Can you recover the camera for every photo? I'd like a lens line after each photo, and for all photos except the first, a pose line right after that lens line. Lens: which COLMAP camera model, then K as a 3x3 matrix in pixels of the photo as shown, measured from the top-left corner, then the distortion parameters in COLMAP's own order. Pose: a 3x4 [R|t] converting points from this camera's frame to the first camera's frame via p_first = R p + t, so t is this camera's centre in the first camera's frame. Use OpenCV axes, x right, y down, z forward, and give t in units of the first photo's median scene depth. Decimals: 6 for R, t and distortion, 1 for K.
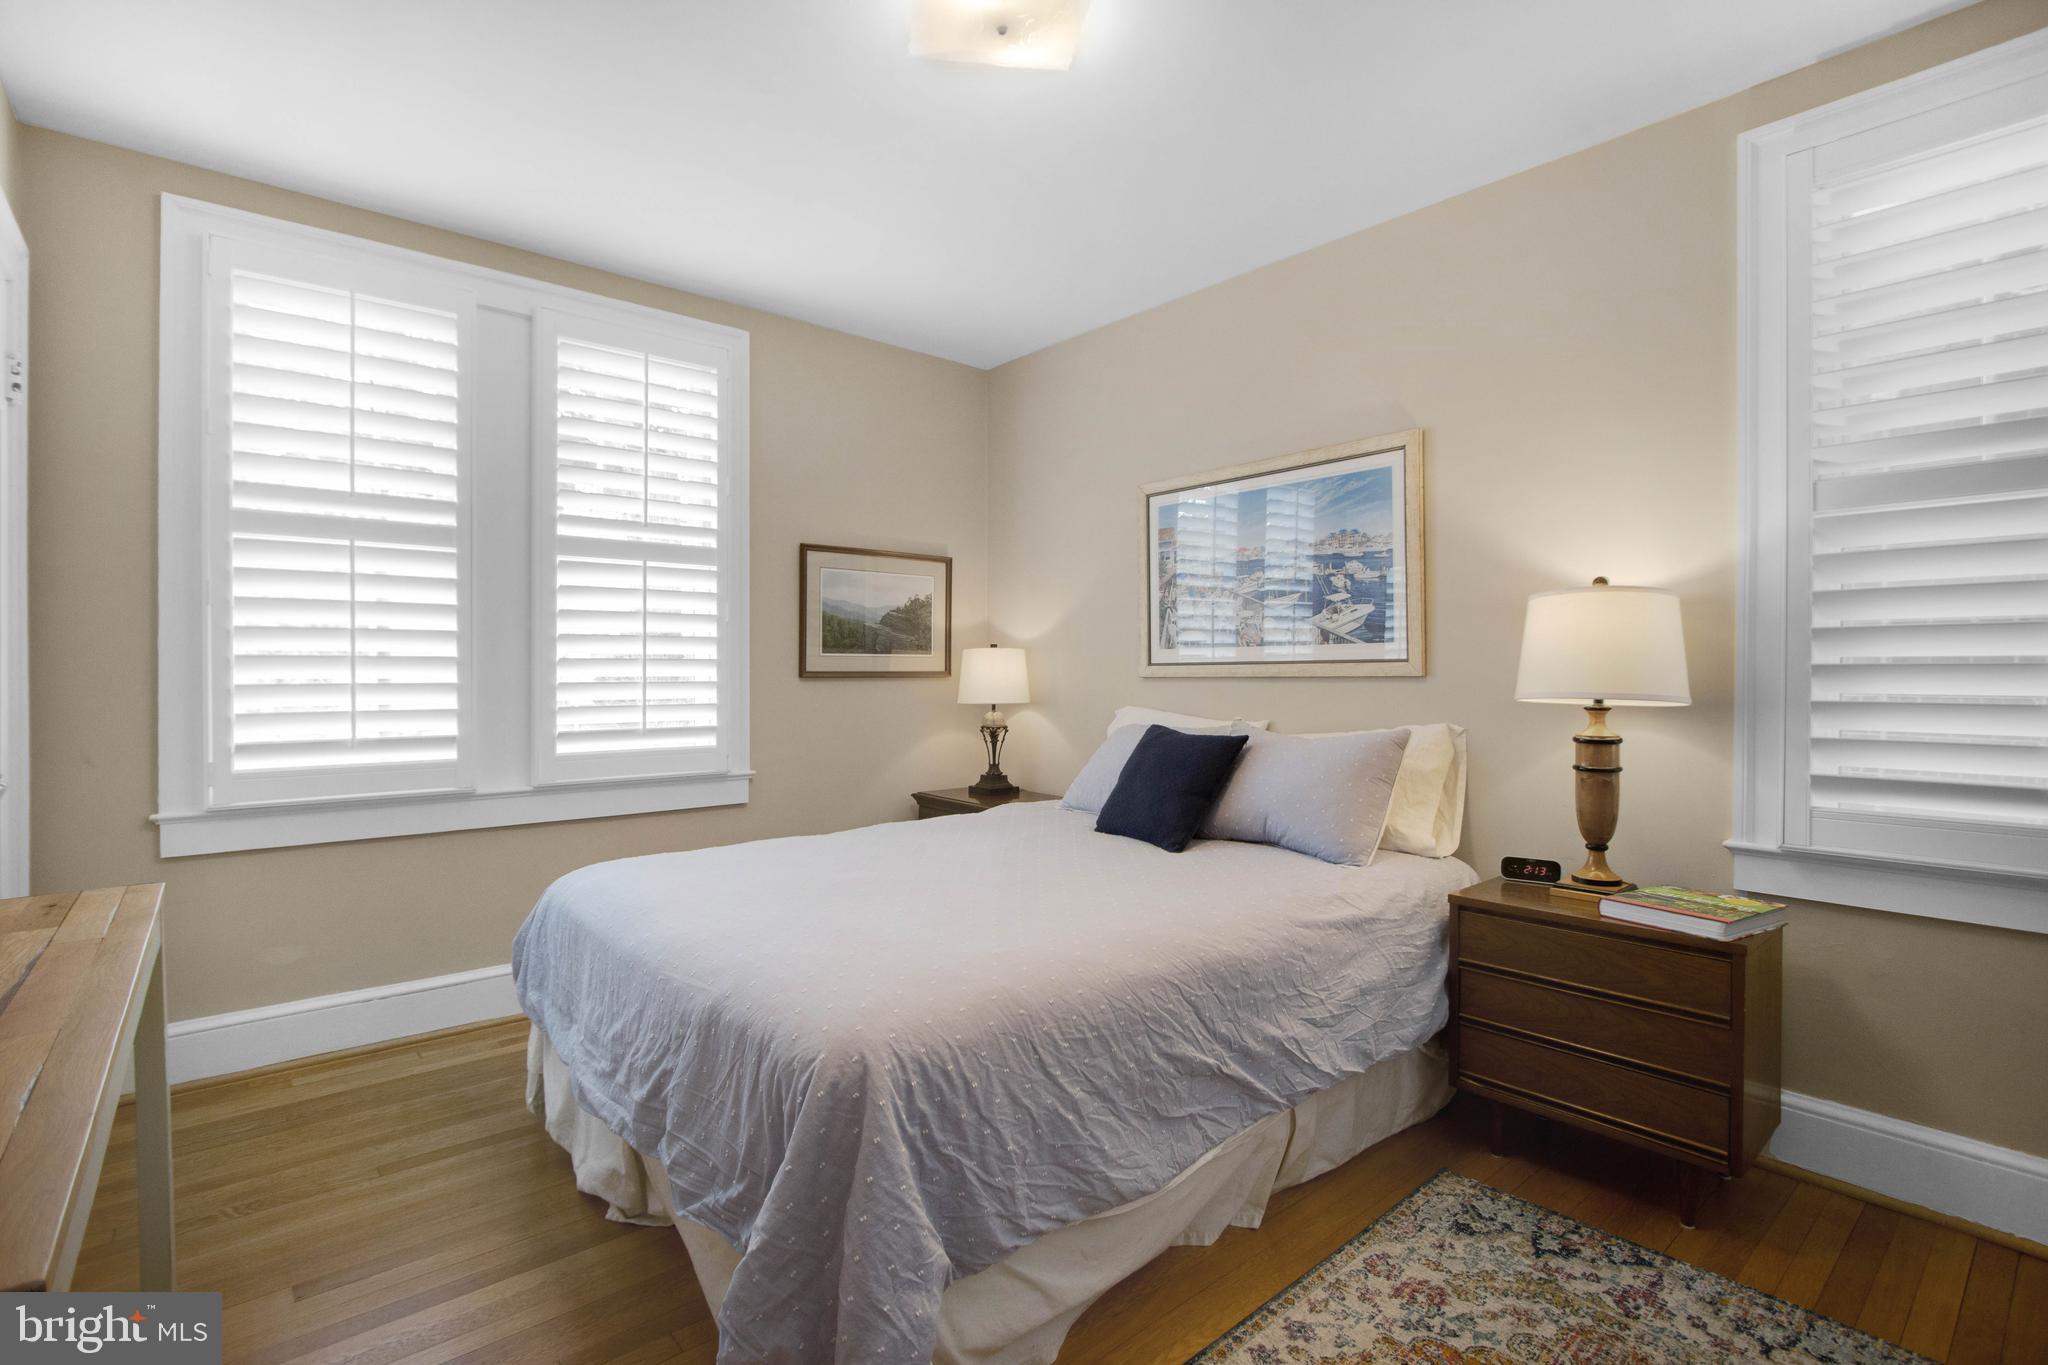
lens RADIAL K [[948.2, 0, 1022.7], [0, 948.2, 670.8], [0, 0, 1]] dist [-0.016345, 0.000830]
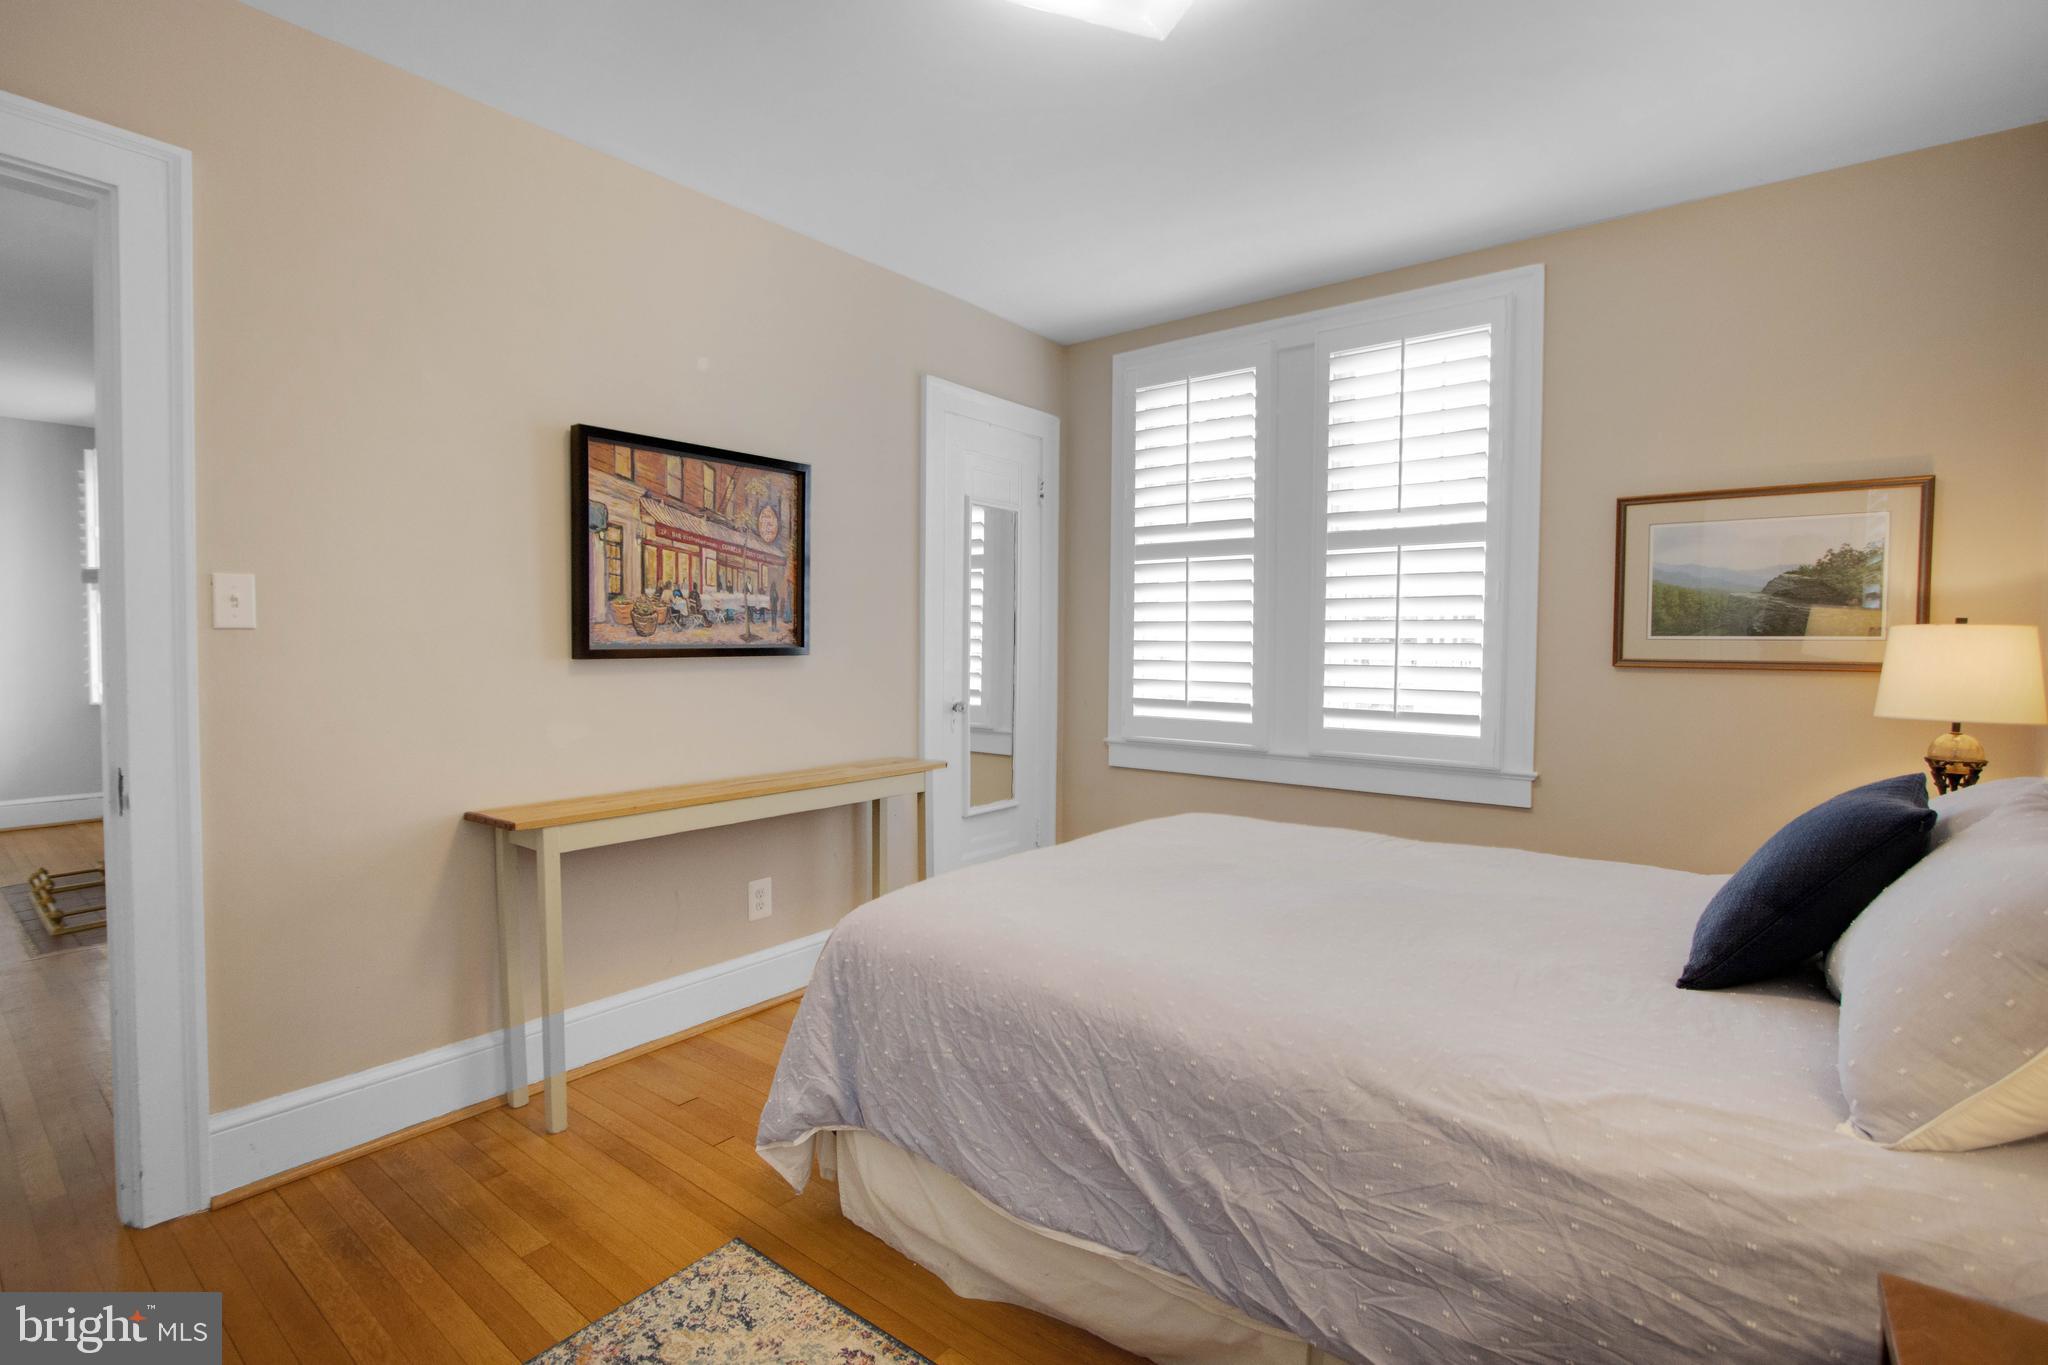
lens RADIAL K [[948.2, 0, 1022.7], [0, 948.2, 670.8], [0, 0, 1]] dist [-0.016345, 0.000830]
pose [[0.187618, 0.031321, -0.981743, 0.561630], [-0.010807, 0.999497, 0.029822, -0.009116], [0.982183, 0.005015, 0.187862, 0.445598]]
